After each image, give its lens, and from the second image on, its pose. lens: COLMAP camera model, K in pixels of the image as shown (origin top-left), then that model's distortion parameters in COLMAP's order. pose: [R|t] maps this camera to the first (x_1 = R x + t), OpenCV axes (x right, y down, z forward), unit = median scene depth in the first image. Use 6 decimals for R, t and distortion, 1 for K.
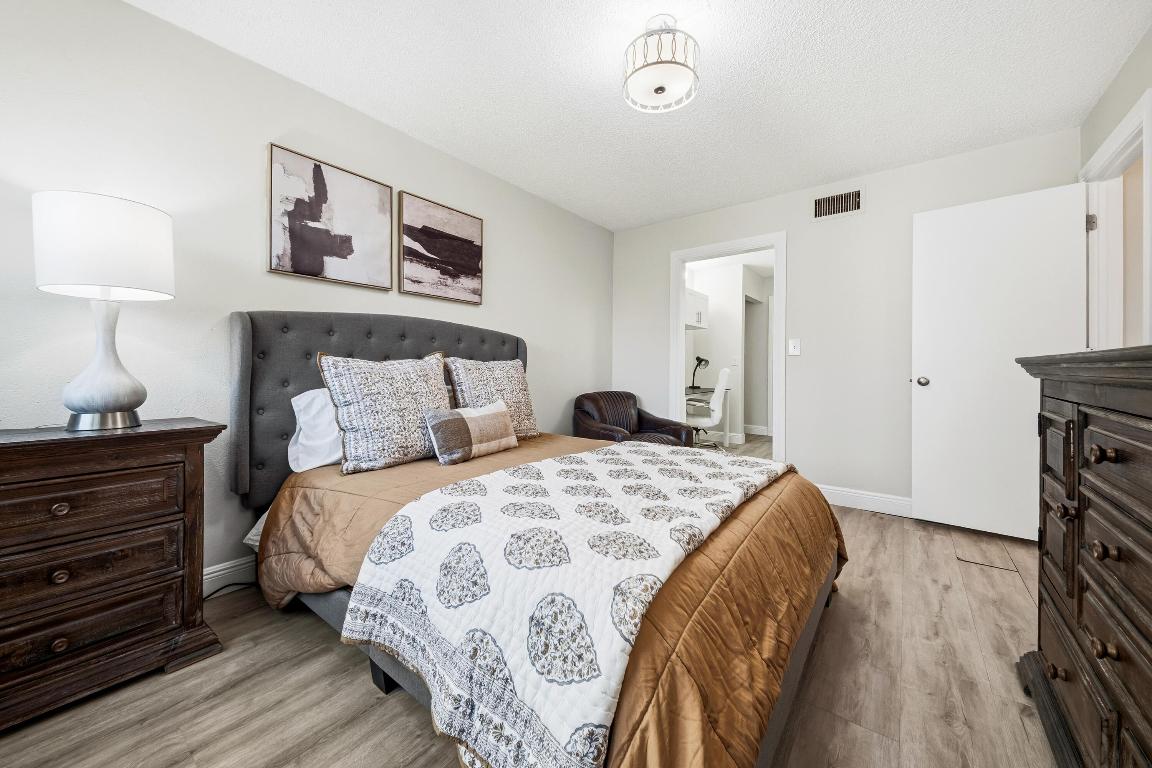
lens RADIAL K [[416.1, 0, 581.6], [0, 416.1, 376.8], [0, 0, 1]] dist [0.033939, -0.016111]
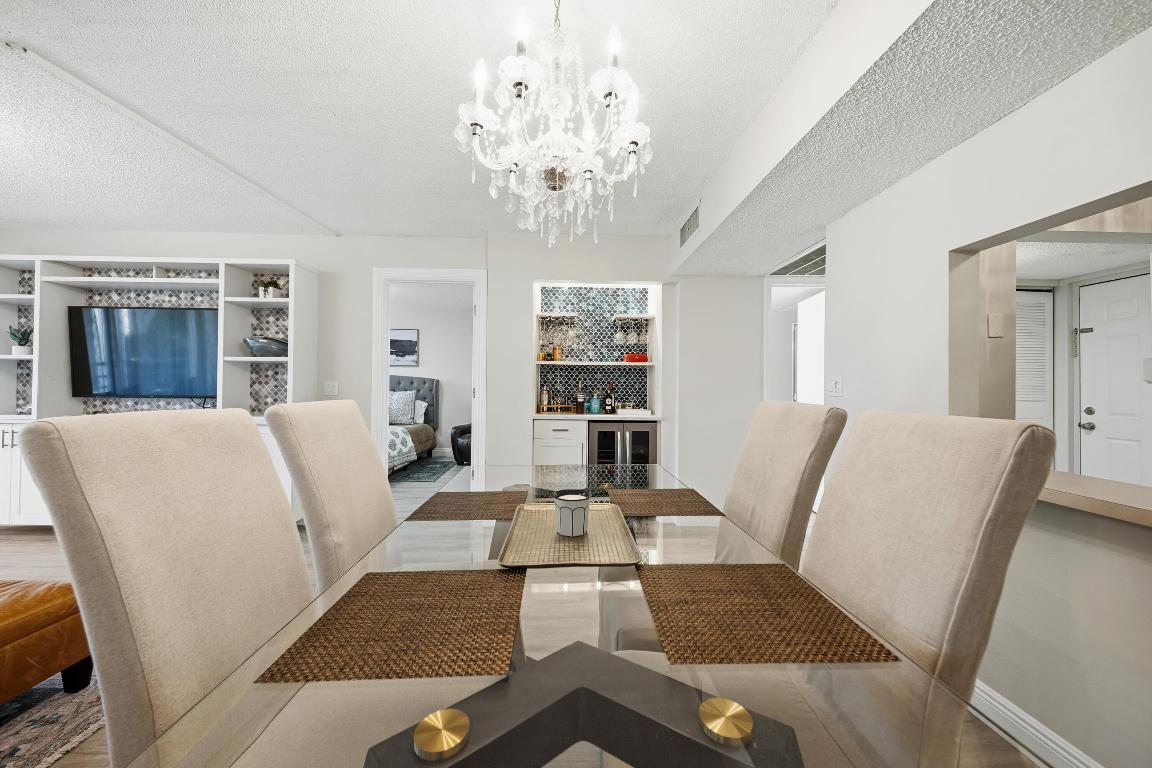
lens RADIAL K [[416.1, 0, 581.6], [0, 416.1, 376.8], [0, 0, 1]] dist [0.033939, -0.016111]
pose [[0.633621, -0.011912, -0.773552, 2.485990], [-0.021747, 0.999212, -0.033201, -0.068818], [0.773338, 0.037859, 0.632863, 0.293918]]
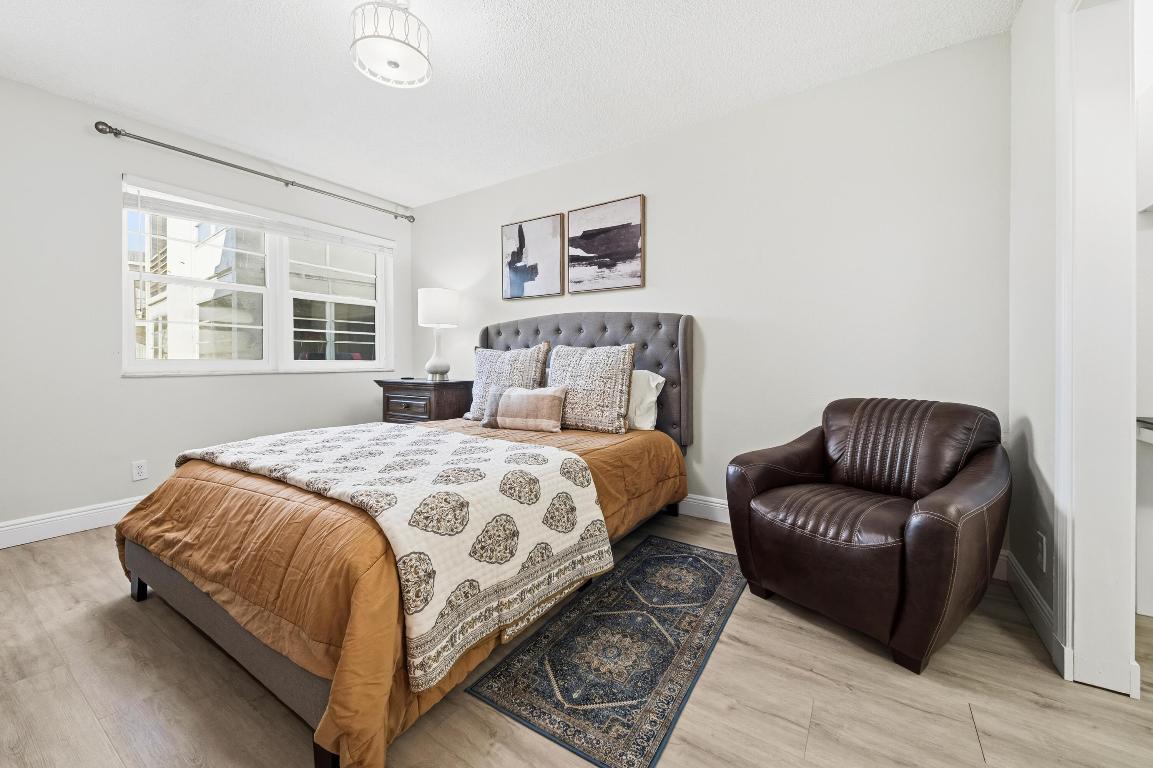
lens RADIAL K [[432.1, 0, 593.8], [0, 432.1, 374.7], [0, 0, 1]] dist [0.000925, 0.000012]
pose [[0.094175, 0.031266, -0.995065, 0.846174], [-0.020126, 0.999362, 0.029496, -0.002350], [0.995352, 0.017249, 0.094744, 0.951123]]
